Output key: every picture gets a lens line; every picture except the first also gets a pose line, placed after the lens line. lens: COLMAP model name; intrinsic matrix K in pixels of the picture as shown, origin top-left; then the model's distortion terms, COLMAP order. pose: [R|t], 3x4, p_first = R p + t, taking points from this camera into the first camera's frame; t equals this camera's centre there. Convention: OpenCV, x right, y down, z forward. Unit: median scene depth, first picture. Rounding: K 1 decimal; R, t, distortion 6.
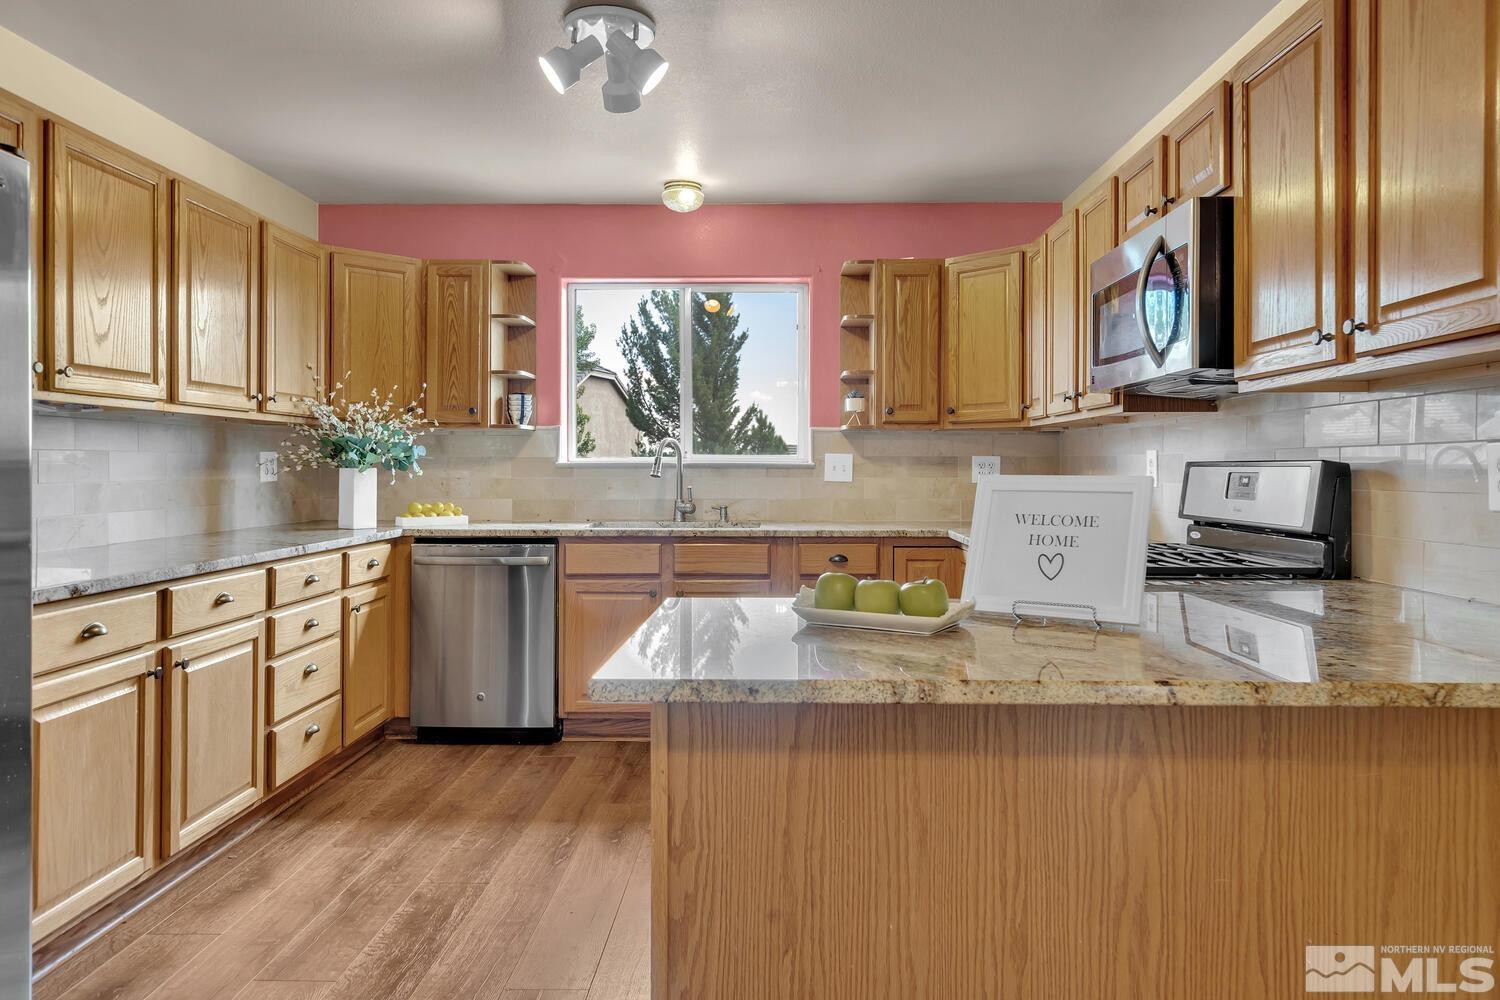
lens RADIAL K [[1041.3, 0, 750.2], [0, 1041.3, 445.9], [0, 0, 1]] dist [0.004475, 0.000209]
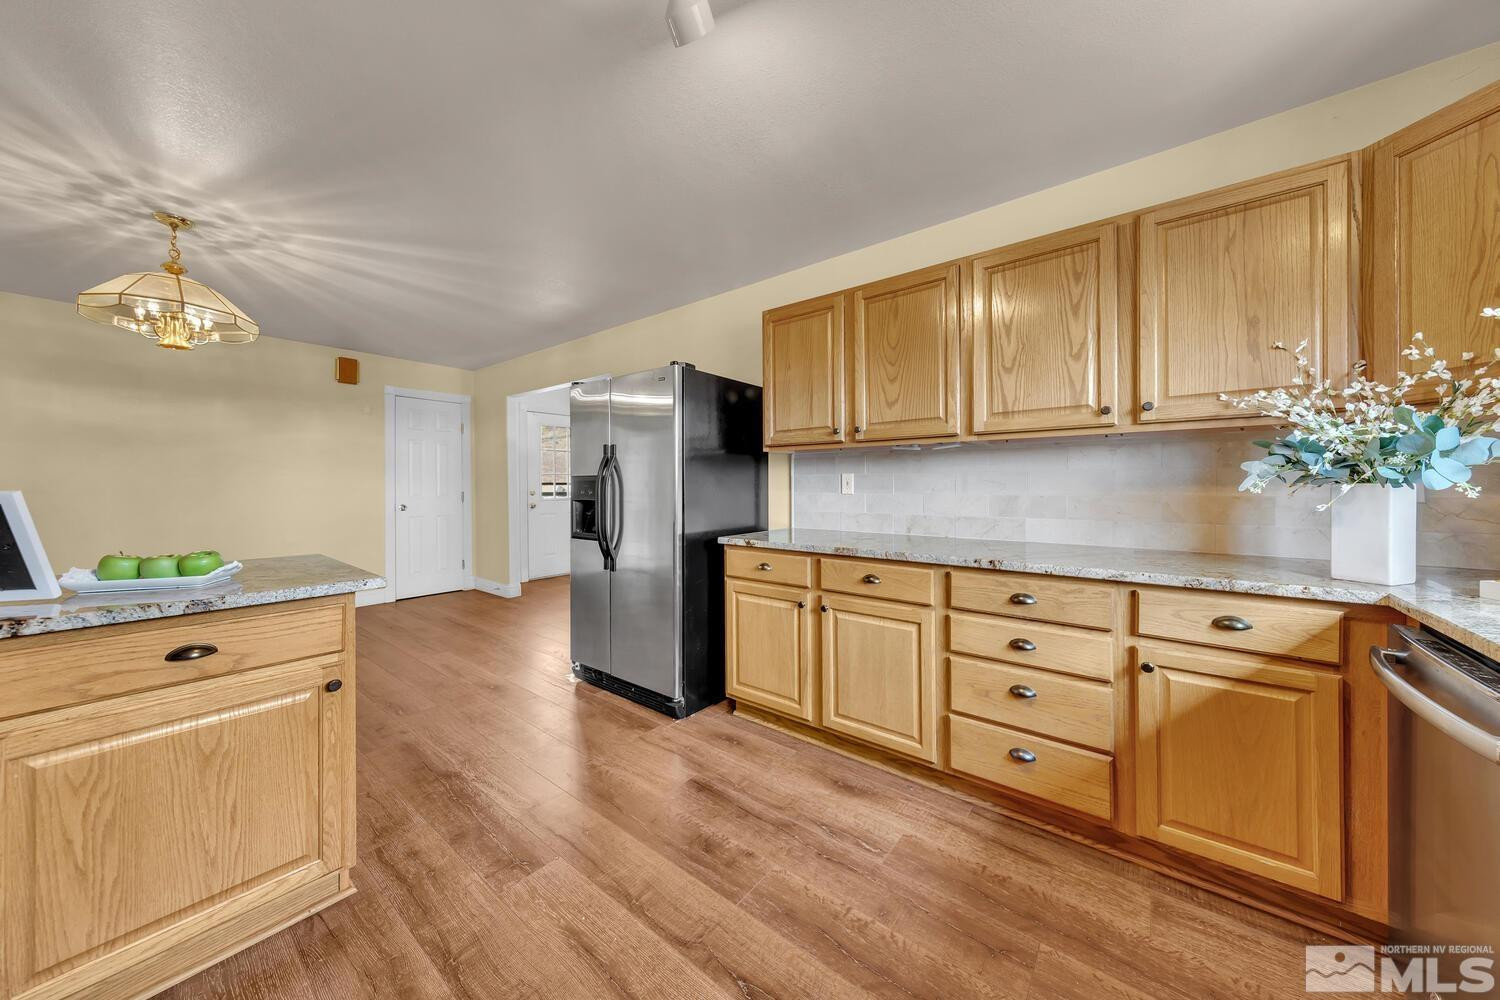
lens RADIAL K [[496.2, 0, 753.8], [0, 496.2, 485.7], [0, 0, 1]] dist [0.000367, -0.000134]
pose [[-0.596528, 0.002692, -0.802588, 0.077705], [0.018500, 0.999775, -0.010397, 0.018479], [0.802379, -0.021050, -0.596444, 0.877903]]
